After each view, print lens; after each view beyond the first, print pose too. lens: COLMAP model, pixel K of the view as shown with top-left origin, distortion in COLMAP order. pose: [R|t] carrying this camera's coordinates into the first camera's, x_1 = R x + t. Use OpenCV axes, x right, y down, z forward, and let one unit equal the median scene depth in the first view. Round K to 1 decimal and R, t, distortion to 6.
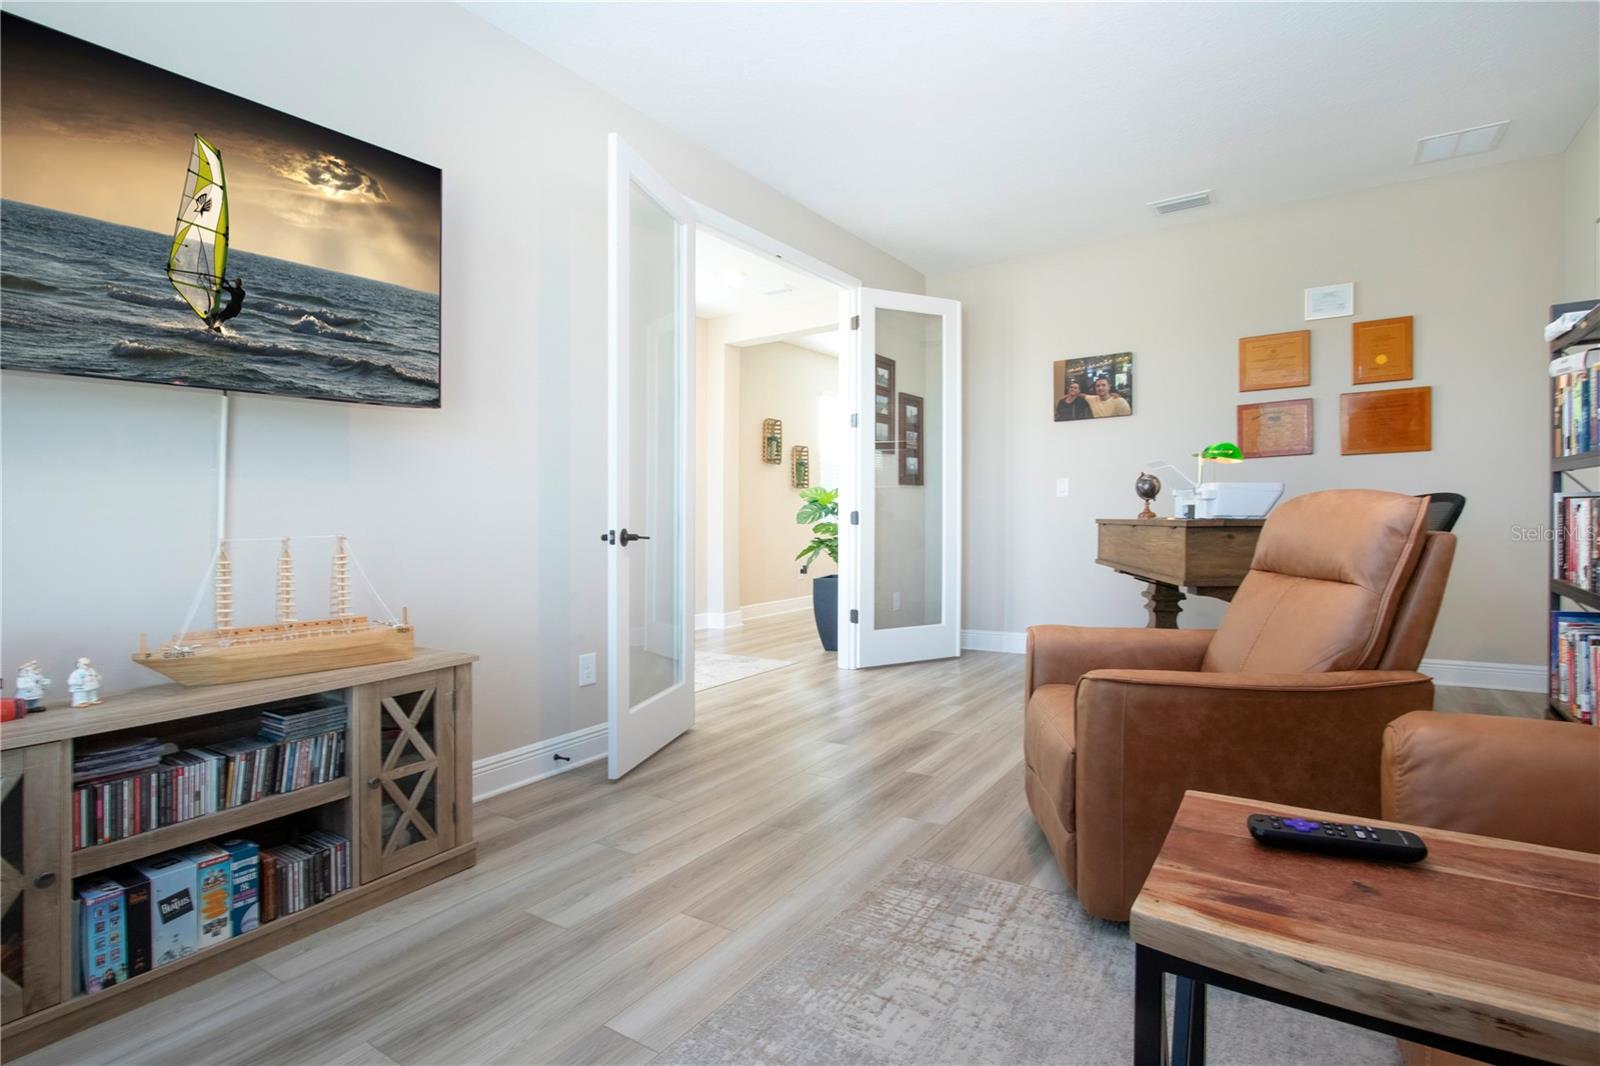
lens RADIAL K [[833.8, 0, 797.4], [0, 833.8, 518.4], [0, 0, 1]] dist [-0.002794, -0.000997]
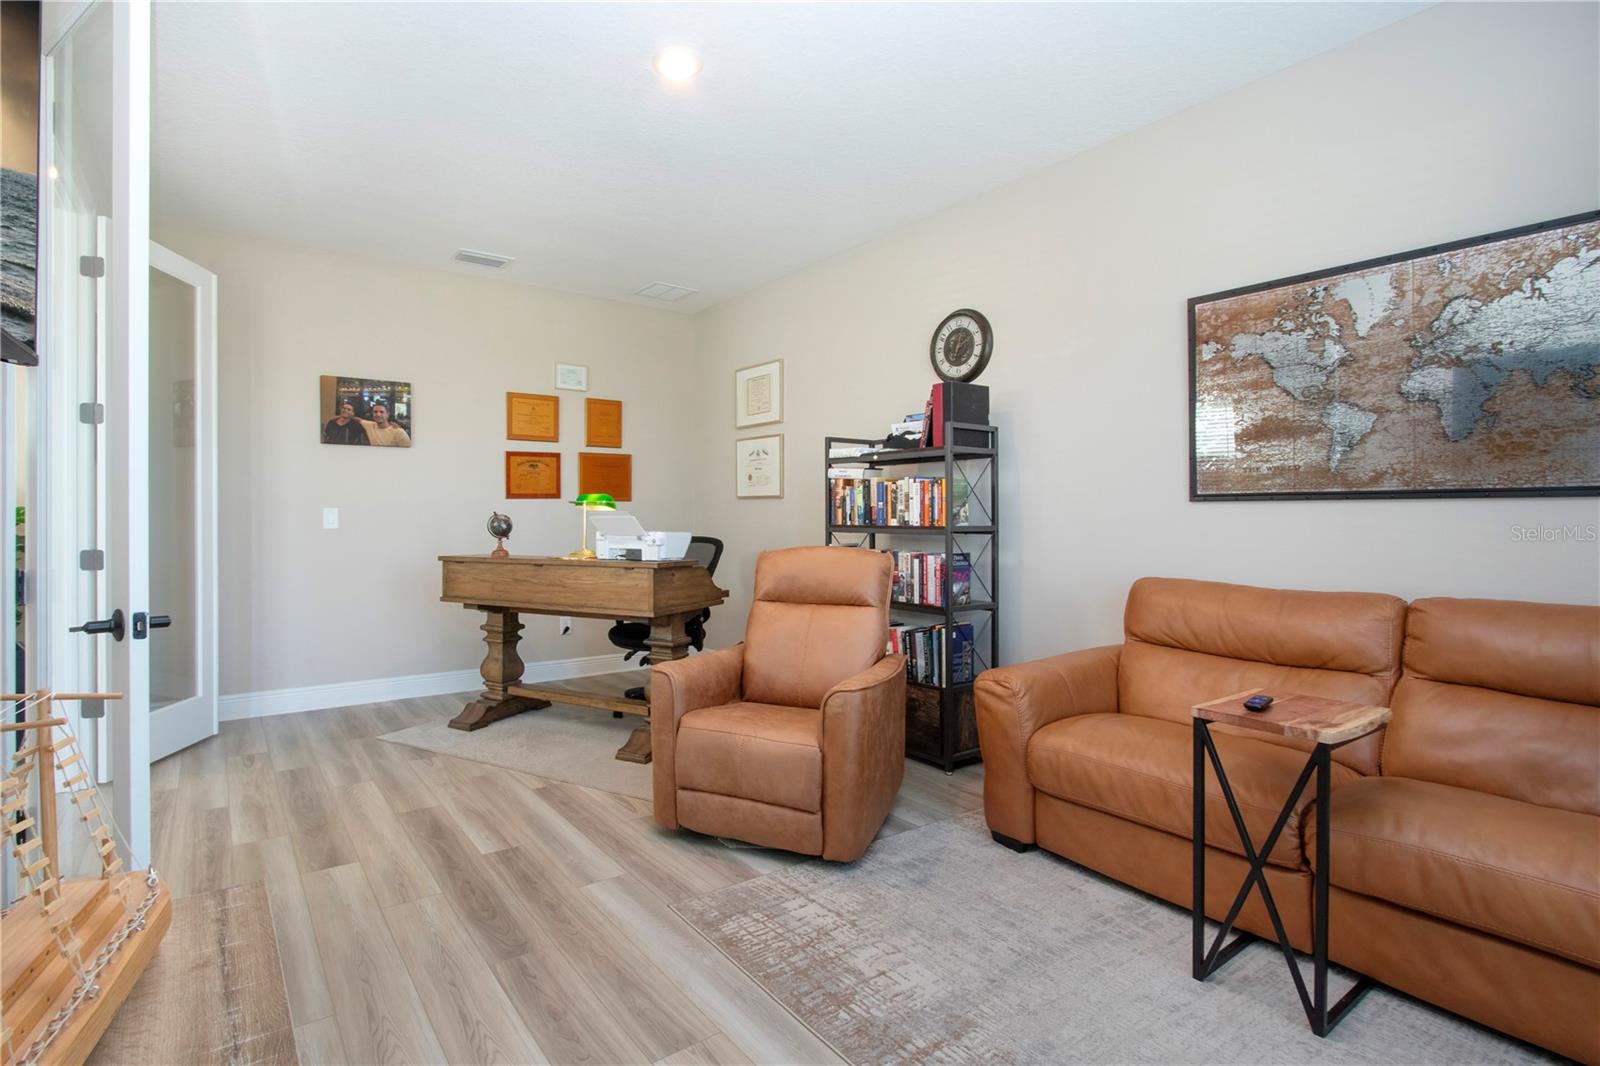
lens RADIAL K [[789.3, 0, 846.7], [0, 789.3, 534.1], [0, 0, 1]] dist [-0.016409, 0.000161]
pose [[0.293655, 0.000505, 0.955911, -0.371337], [-0.007916, 0.999967, 0.001904, -0.029627], [-0.955879, -0.008126, 0.293650, 0.255546]]
